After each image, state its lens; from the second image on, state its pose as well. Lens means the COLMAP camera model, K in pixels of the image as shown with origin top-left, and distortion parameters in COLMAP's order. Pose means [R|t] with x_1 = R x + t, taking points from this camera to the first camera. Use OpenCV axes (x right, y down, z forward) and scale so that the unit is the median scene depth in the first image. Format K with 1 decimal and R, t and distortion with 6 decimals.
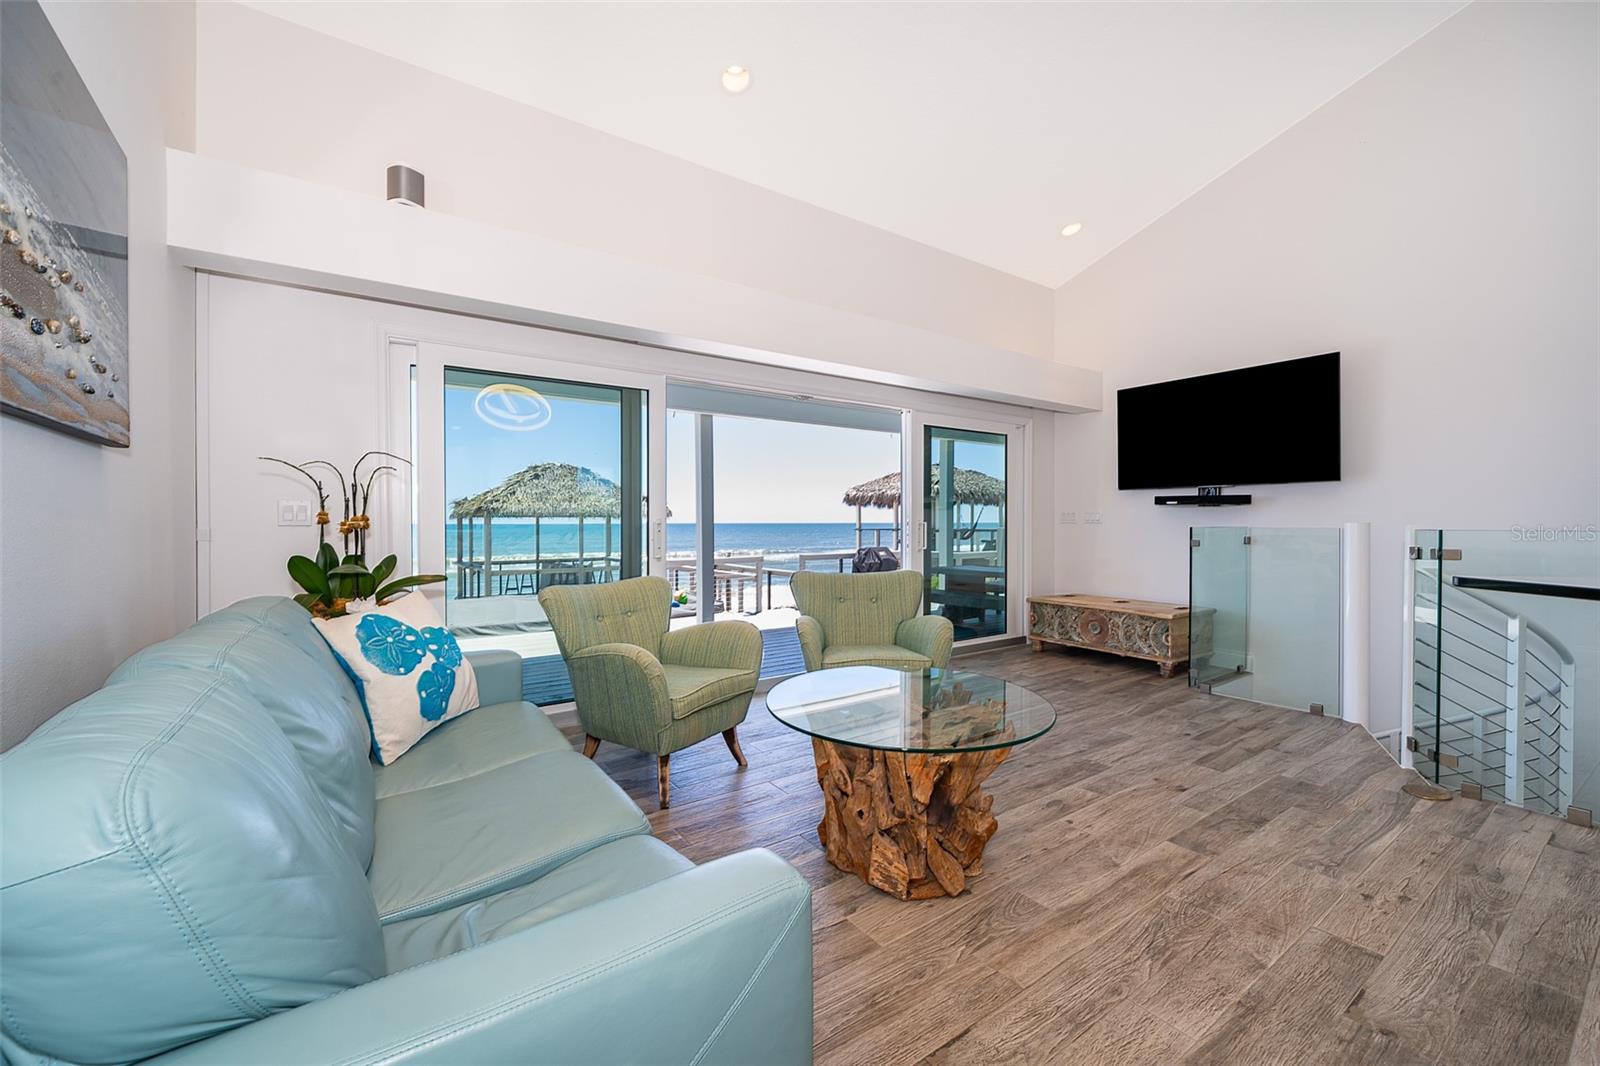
lens RADIAL K [[637.4, 0, 771.8], [0, 637.4, 526.0], [0, 0, 1]] dist [0.000567, -0.000005]
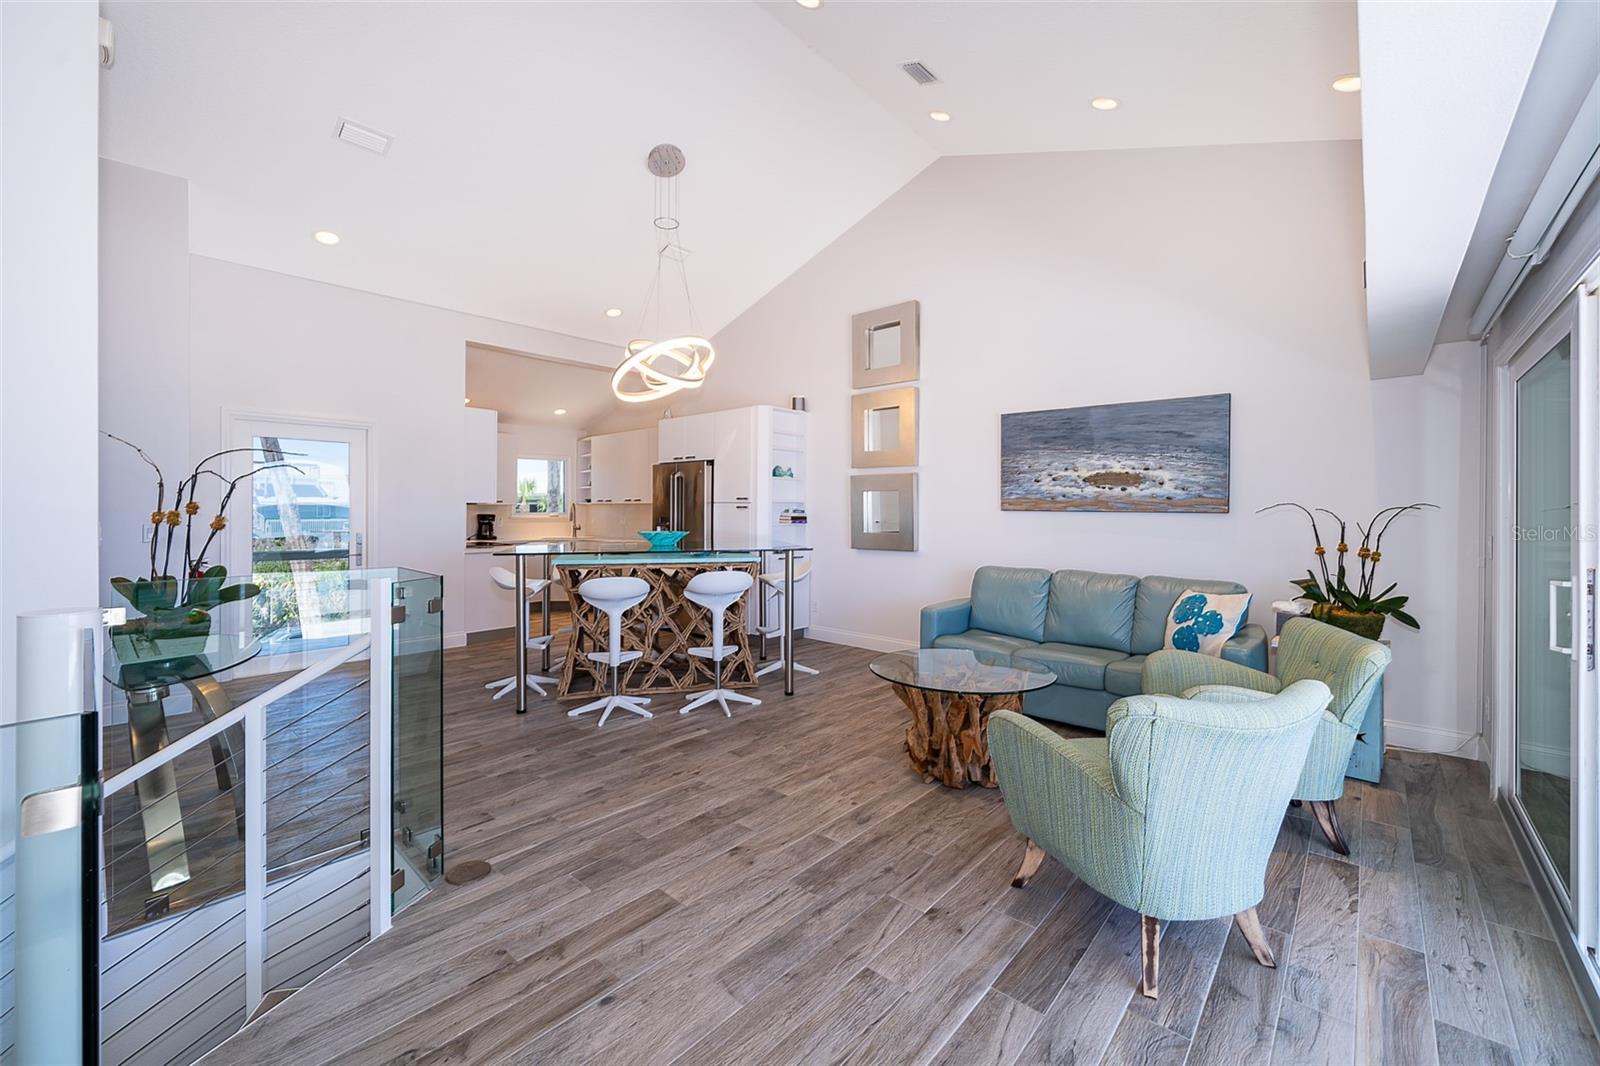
lens RADIAL K [[657.2, 0, 773.9], [0, 657.2, 512.1], [0, 0, 1]] dist [-0.000708, -0.000071]
pose [[-0.972336, -0.001200, -0.233582, 0.815945], [-0.004560, 0.999894, 0.013848, -0.097835], [0.233541, 0.014530, -0.972239, 1.950570]]
